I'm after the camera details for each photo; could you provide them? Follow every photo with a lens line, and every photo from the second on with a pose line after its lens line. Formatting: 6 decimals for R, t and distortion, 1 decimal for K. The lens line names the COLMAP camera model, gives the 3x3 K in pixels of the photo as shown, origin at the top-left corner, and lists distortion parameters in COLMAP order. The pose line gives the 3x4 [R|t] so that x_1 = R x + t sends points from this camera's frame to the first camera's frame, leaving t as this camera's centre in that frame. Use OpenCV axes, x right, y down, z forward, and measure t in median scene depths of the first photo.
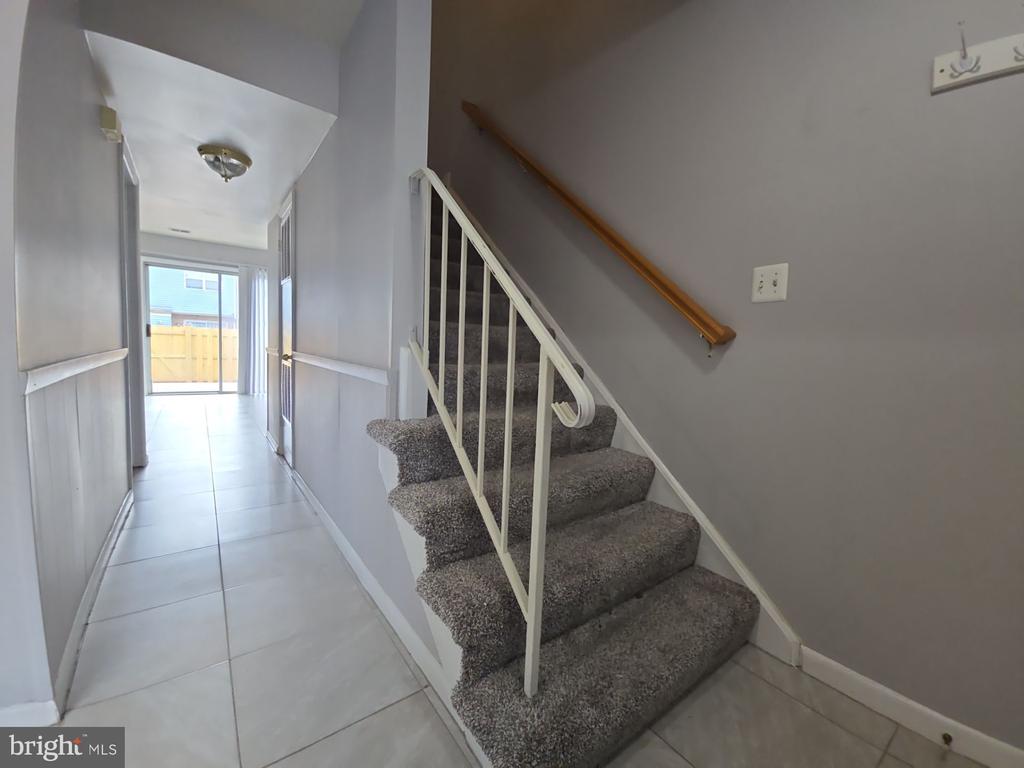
lens RADIAL K [[423.8, 0, 523.5], [0, 423.8, 385.0], [0, 0, 1]] dist [-0.000536, -0.000390]
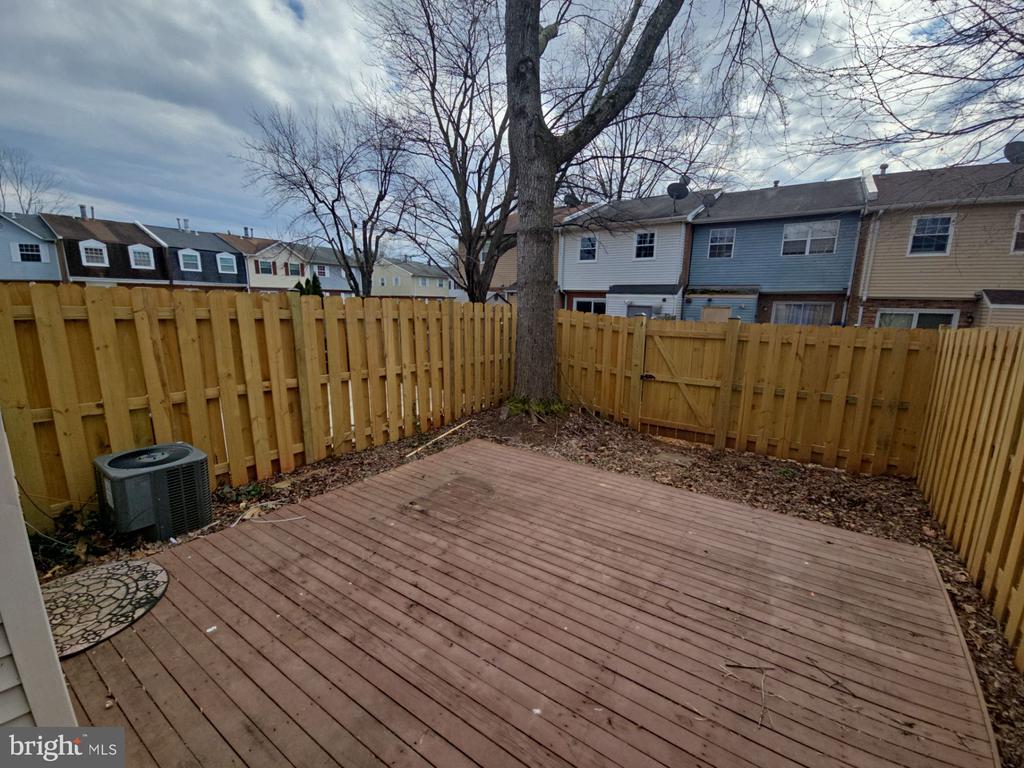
lens RADIAL K [[423.8, 0, 523.5], [0, 423.8, 385.0], [0, 0, 1]] dist [-0.000536, -0.000390]
pose [[0.323271, 0.138672, -0.936091, -0.779714], [-0.088267, 0.989311, 0.116073, -0.190251], [0.942181, 0.045102, 0.332056, 1.162674]]
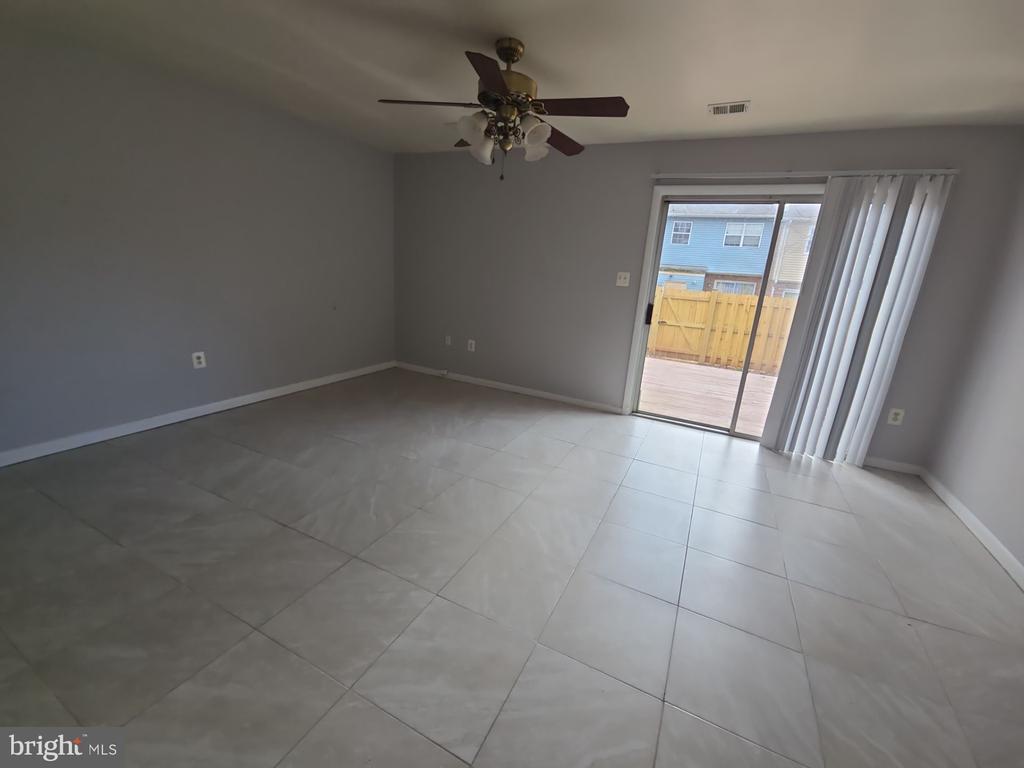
lens RADIAL K [[423.8, 0, 523.5], [0, 423.8, 385.0], [0, 0, 1]] dist [-0.000536, -0.000390]
pose [[0.464007, 0.216290, -0.859020, -0.379004], [-0.130529, 0.975842, 0.175198, -0.101862], [0.876162, 0.030834, 0.481030, 0.494673]]
